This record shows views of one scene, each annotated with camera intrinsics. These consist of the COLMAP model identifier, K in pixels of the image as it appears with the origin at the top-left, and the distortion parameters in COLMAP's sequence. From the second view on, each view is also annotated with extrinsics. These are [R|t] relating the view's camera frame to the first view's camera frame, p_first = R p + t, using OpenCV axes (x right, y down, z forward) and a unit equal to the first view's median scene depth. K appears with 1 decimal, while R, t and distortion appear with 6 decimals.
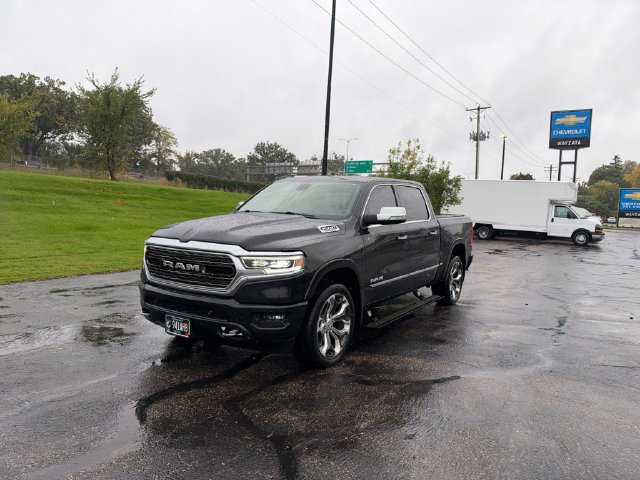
lens RADIAL K [[455.0, 0, 321.2], [0, 455.0, 242.2], [0, 0, 1]] dist [0.070581, -0.113970]
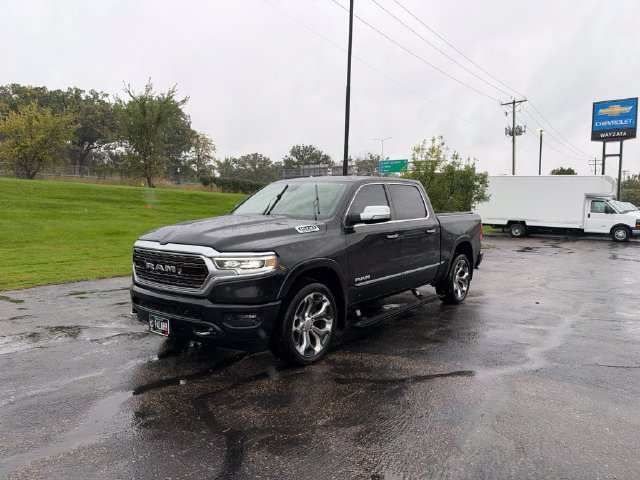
lens RADIAL K [[455.0, 0, 321.2], [0, 455.0, 242.2], [0, 0, 1]] dist [0.070581, -0.113970]
pose [[0.996359, -0.018078, -0.083317, 0.031683], [0.017872, 0.999835, -0.003220, 0.000894], [0.083361, 0.001719, 0.996518, -0.001674]]
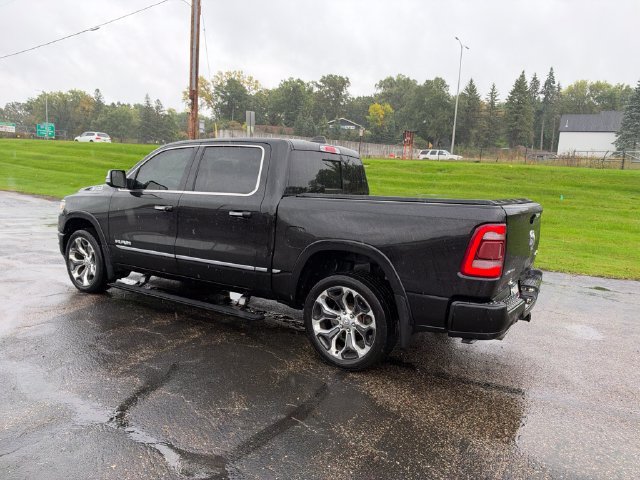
lens RADIAL K [[456.9, 0, 320.0], [0, 456.9, 240.0], [0, 0, 1]] dist [0.069645, -0.119402]
pose [[0.017027, 0.097197, -0.995120, 0.318583], [-0.124664, 0.987704, 0.094340, -0.020914], [0.992053, 0.122449, 0.028935, 0.385528]]
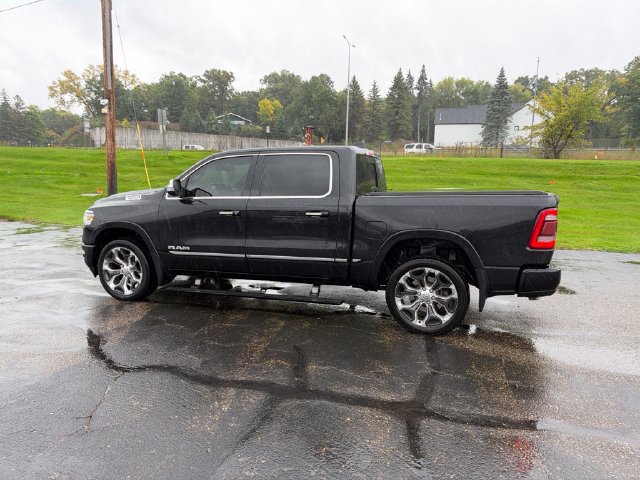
lens RADIAL K [[455.0, 0, 321.2], [0, 455.0, 242.2], [0, 0, 1]] dist [0.070581, -0.113970]
pose [[0.248669, 0.101894, -0.963214, 0.341499], [-0.072080, 0.993641, 0.086504, -0.013590], [0.965903, 0.047917, 0.254433, 0.286840]]
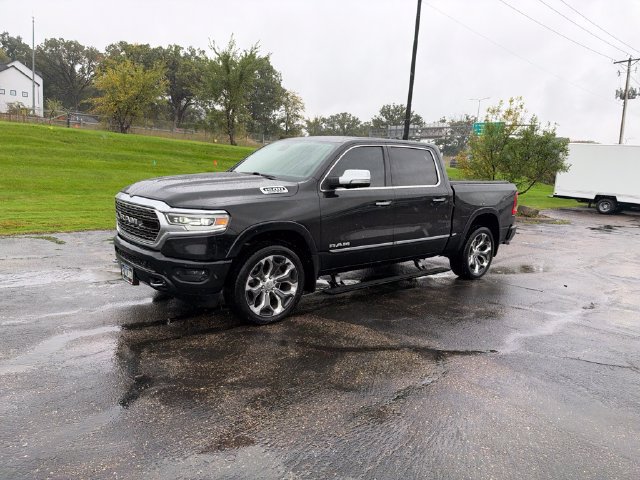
lens RADIAL K [[454.7, 0, 320.3], [0, 454.7, 248.0], [0, 0, 1]] dist [0.050969, -0.075520]
pose [[0.962392, 0.064073, -0.264001, 0.092574], [-0.040600, 0.994798, 0.093432, -0.000023], [0.268614, -0.079200, 0.959986, 0.015811]]
